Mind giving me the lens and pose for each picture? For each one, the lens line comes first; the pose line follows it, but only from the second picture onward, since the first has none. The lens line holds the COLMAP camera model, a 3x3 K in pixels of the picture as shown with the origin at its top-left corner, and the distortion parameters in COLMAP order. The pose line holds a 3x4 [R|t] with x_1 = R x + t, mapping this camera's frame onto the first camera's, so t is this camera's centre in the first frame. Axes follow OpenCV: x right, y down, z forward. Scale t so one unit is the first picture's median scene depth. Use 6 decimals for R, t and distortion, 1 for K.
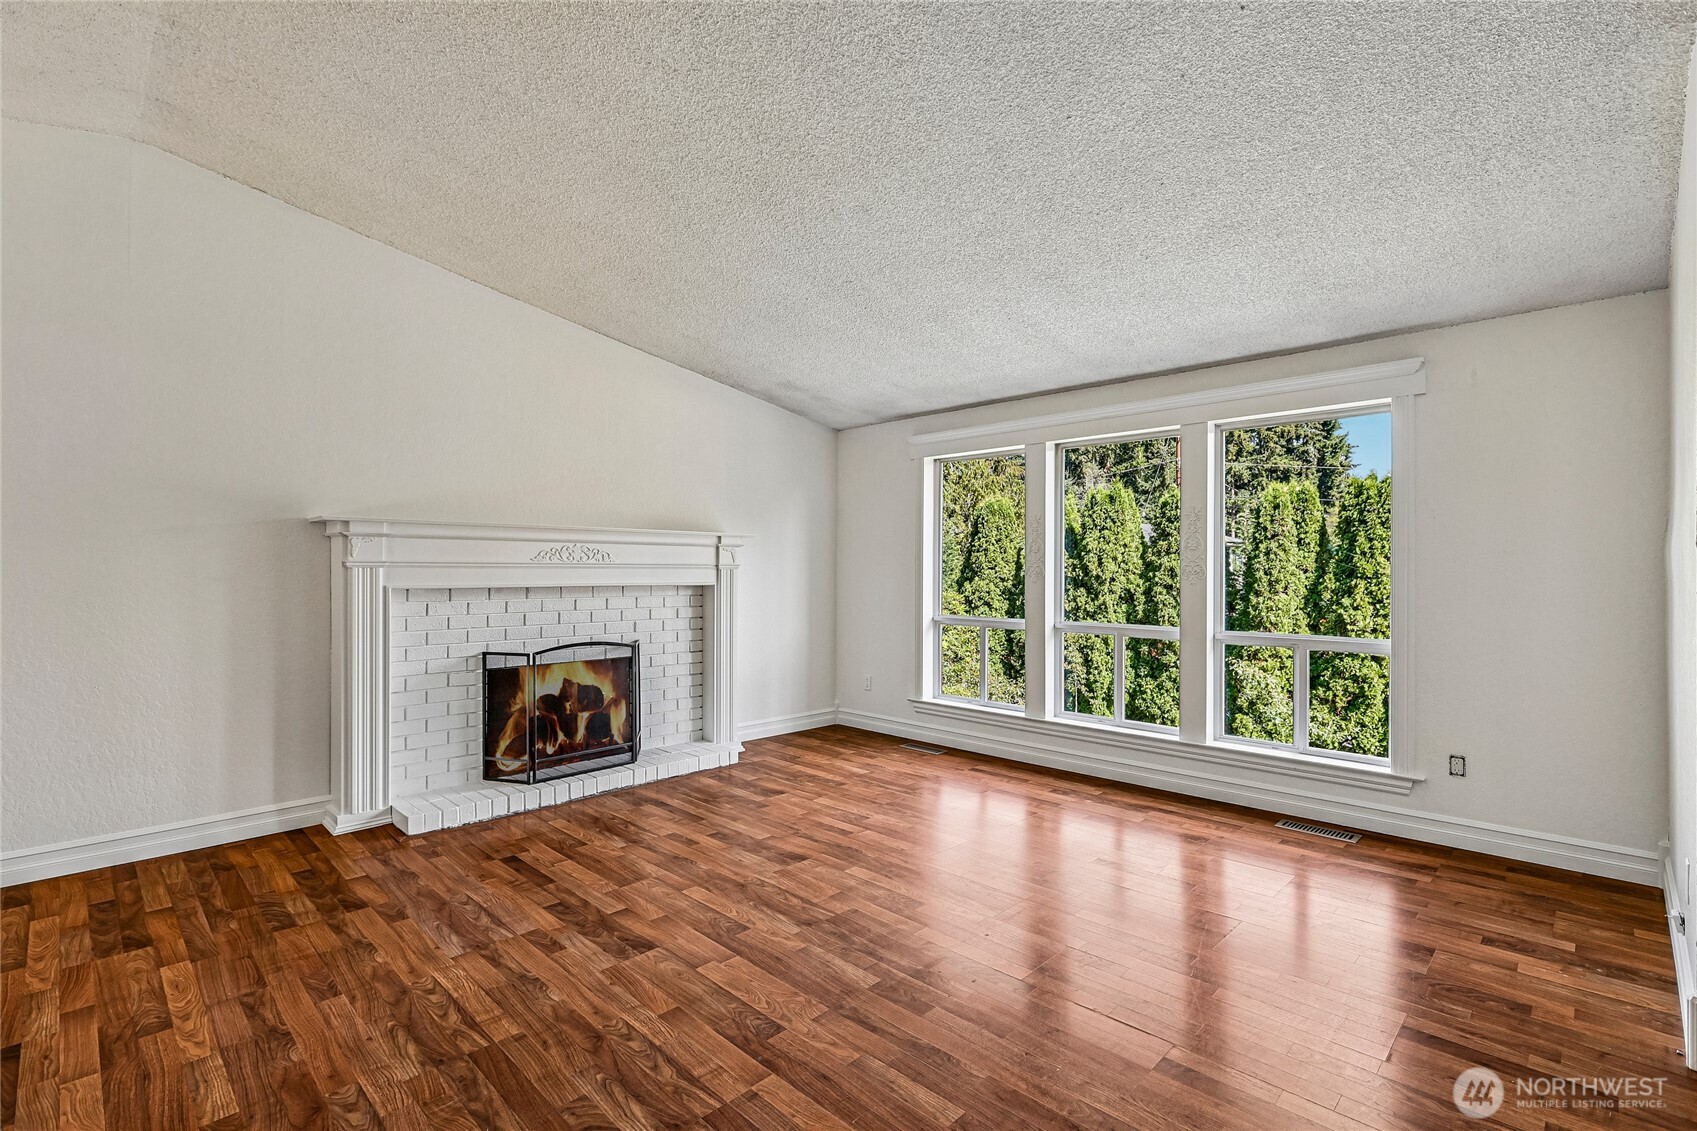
lens RADIAL K [[777.7, 0, 858.9], [0, 777.7, 568.8], [0, 0, 1]] dist [-0.002175, 0.001571]
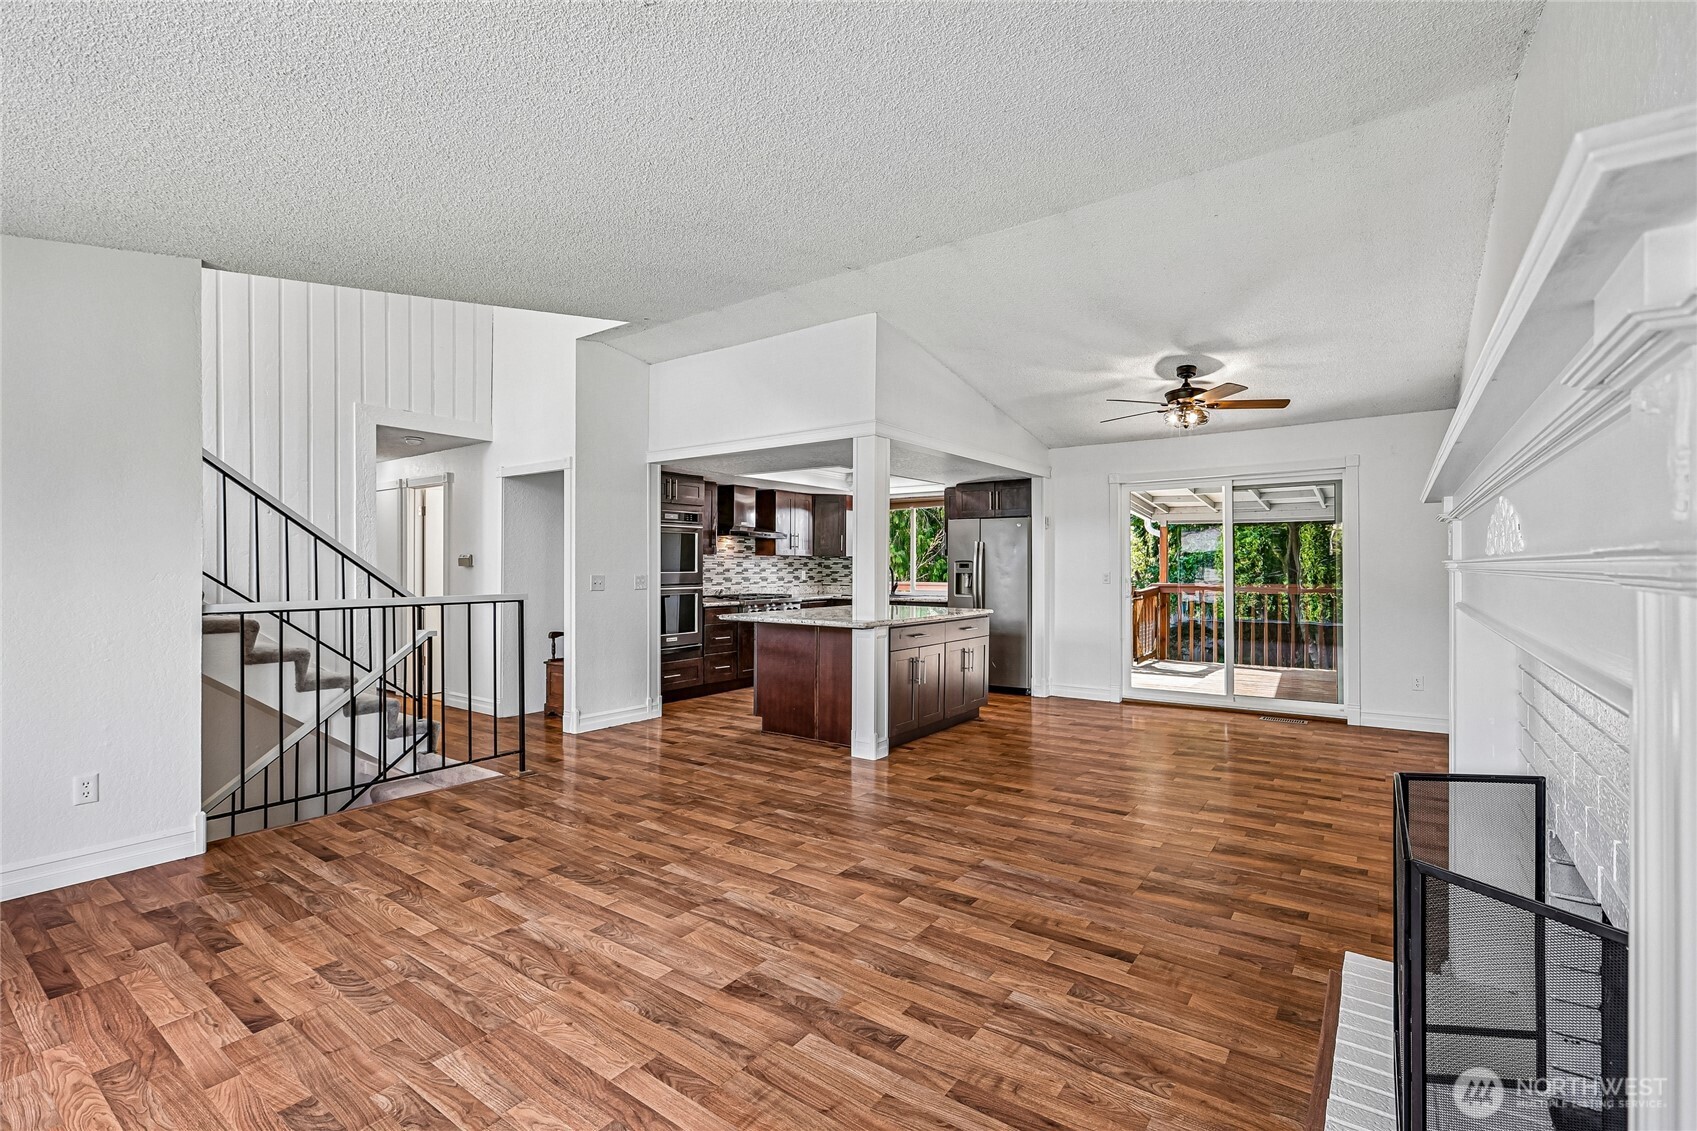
lens RADIAL K [[759.4, 0, 870.7], [0, 759.4, 569.6], [0, 0, 1]] dist [-0.002569, 0.000870]
pose [[-0.986302, 0.000425, -0.164951, -0.067102], [0.000314, 1.000000, 0.000697, -0.002669], [0.164951, 0.000636, -0.986302, 1.352365]]
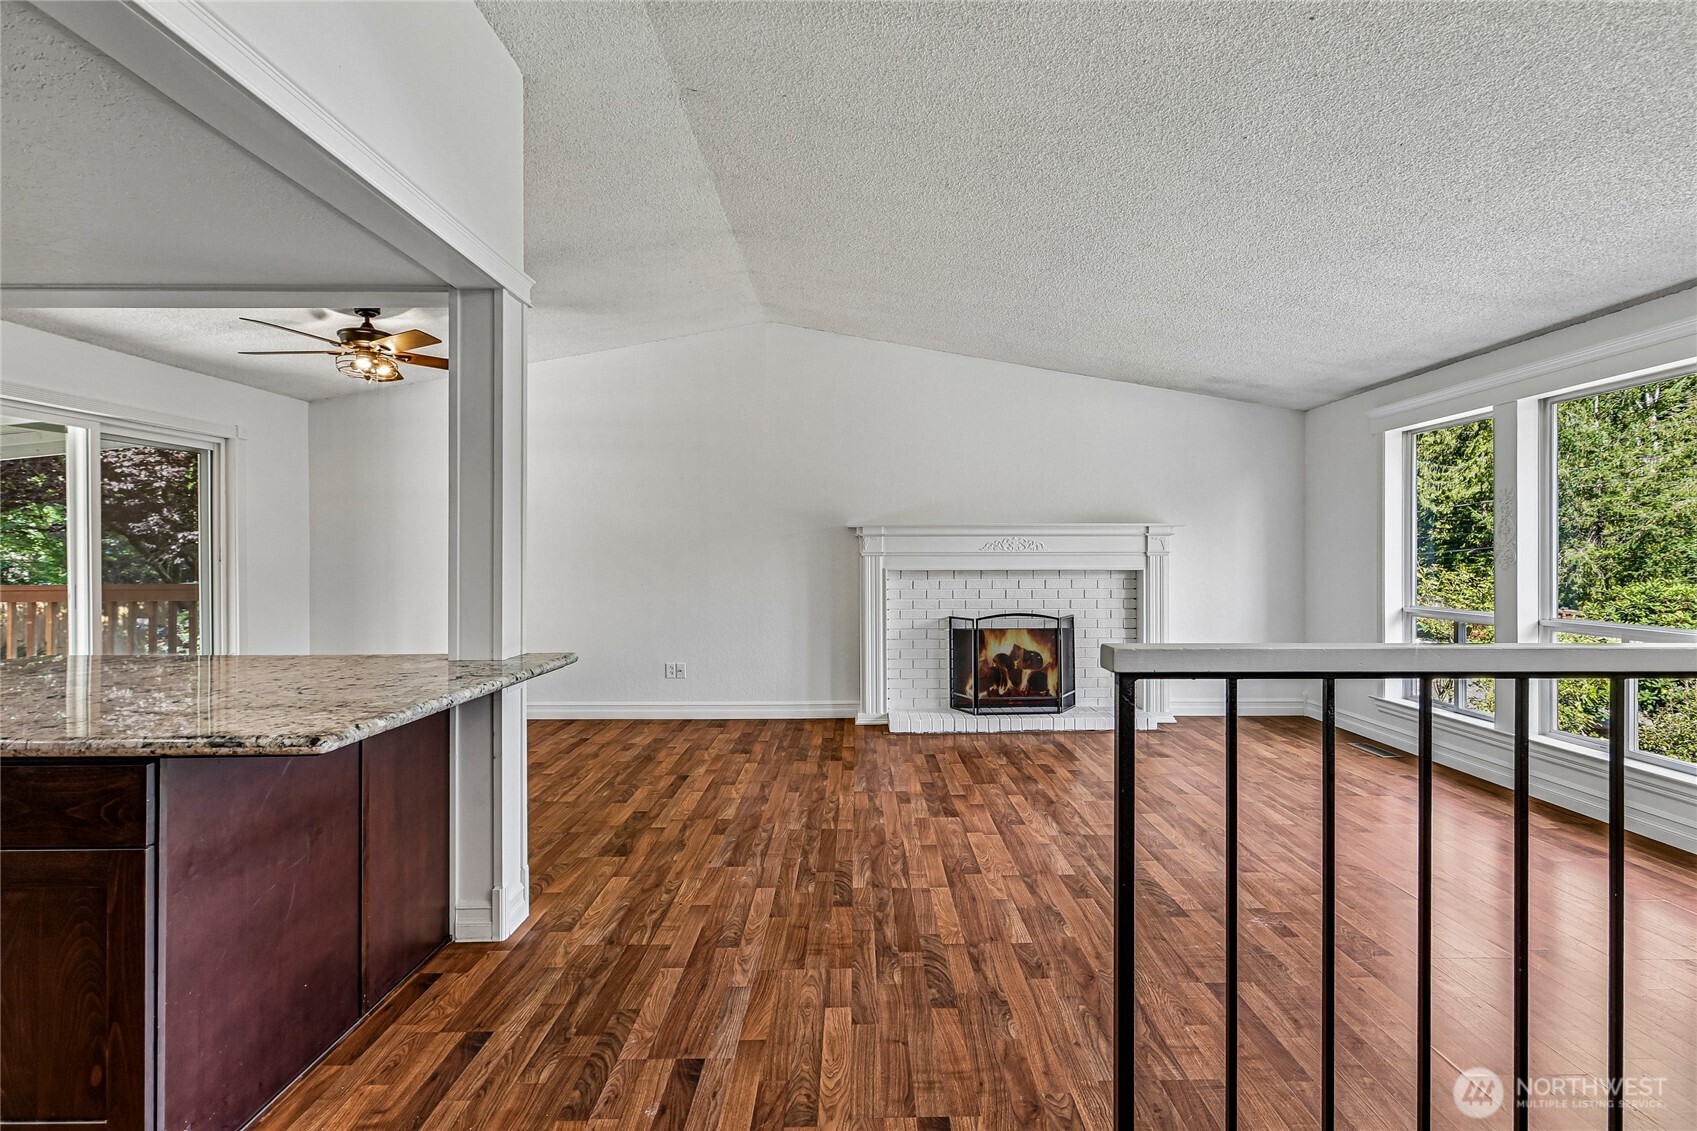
lens RADIAL K [[759.4, 0, 858.6], [0, 759.4, 558.9], [0, 0, 1]] dist [-0.002569, 0.000870]
pose [[0.702910, -0.002969, -0.711273, 0.379078], [0.005324, 0.999985, 0.001087, 0.001475], [0.711259, -0.004551, 0.702915, -0.077568]]
